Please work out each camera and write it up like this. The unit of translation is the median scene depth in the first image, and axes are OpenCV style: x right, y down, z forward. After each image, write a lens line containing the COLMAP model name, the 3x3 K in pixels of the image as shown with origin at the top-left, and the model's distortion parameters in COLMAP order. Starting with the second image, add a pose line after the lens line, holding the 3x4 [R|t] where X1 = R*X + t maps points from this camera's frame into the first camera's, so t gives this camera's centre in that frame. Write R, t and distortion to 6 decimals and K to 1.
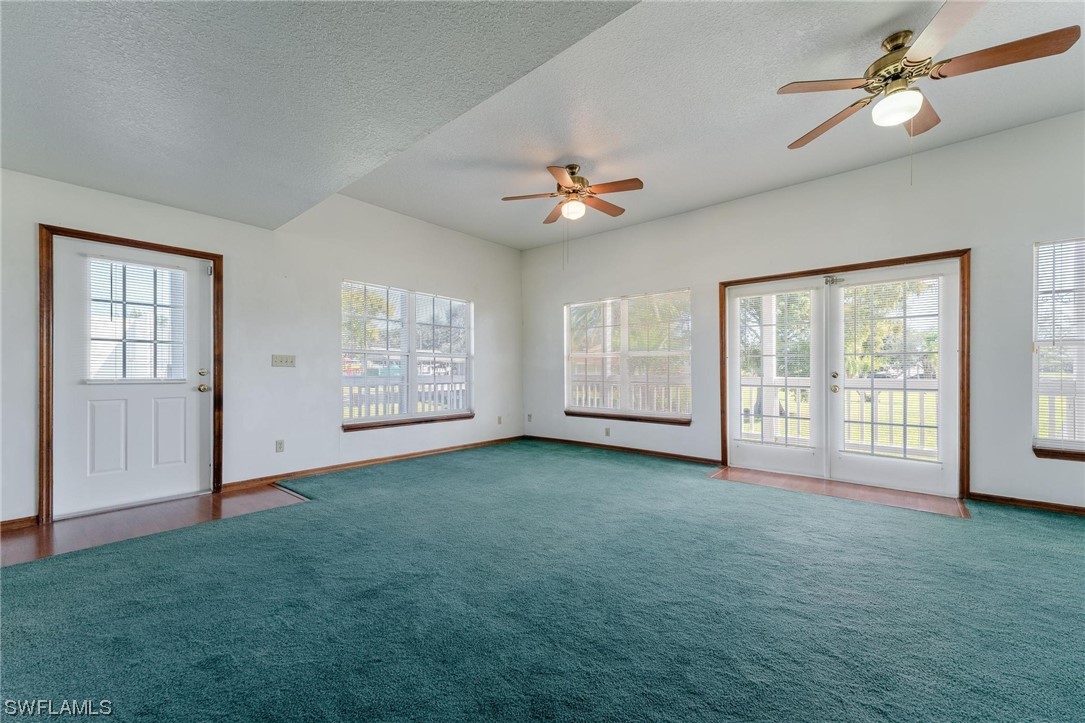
lens RADIAL K [[422.0, 0, 539.4], [0, 422.0, 366.1], [0, 0, 1]] dist [0.000451, 0.000197]
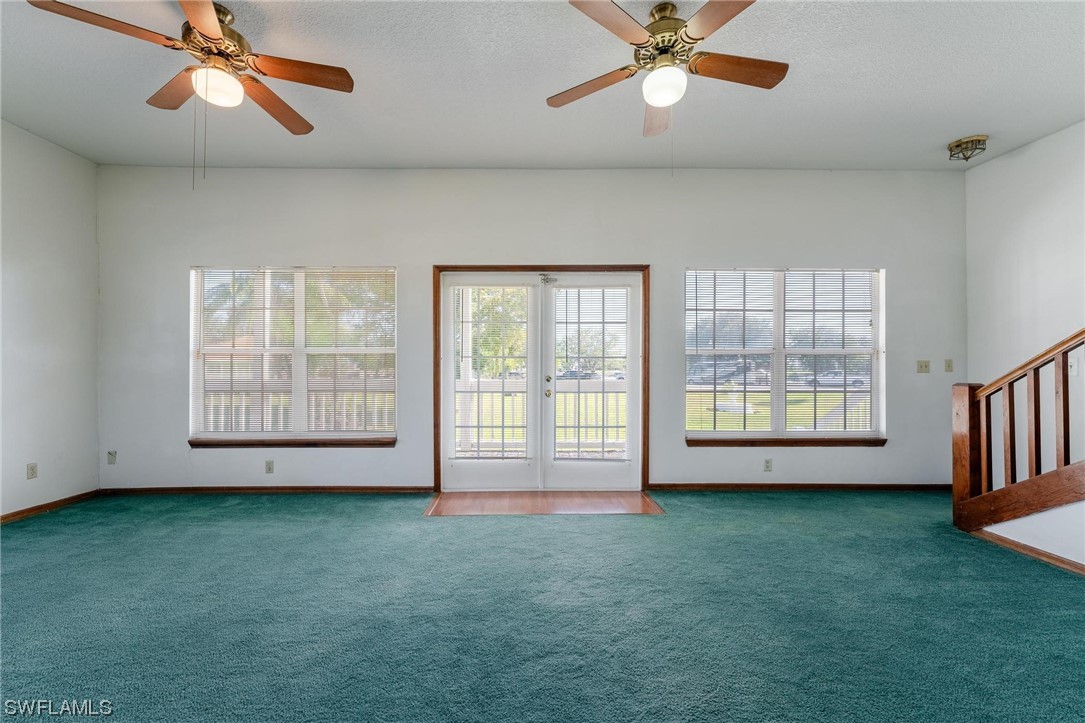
lens RADIAL K [[458.9, 0, 541.5], [0, 458.9, 359.1], [0, 0, 1]] dist [-0.002416, -0.000648]
pose [[0.753278, 0.015181, 0.657527, 0.010546], [-0.006019, 0.999851, -0.016189, -0.007672], [-0.657675, 0.008238, 0.753257, 0.277085]]
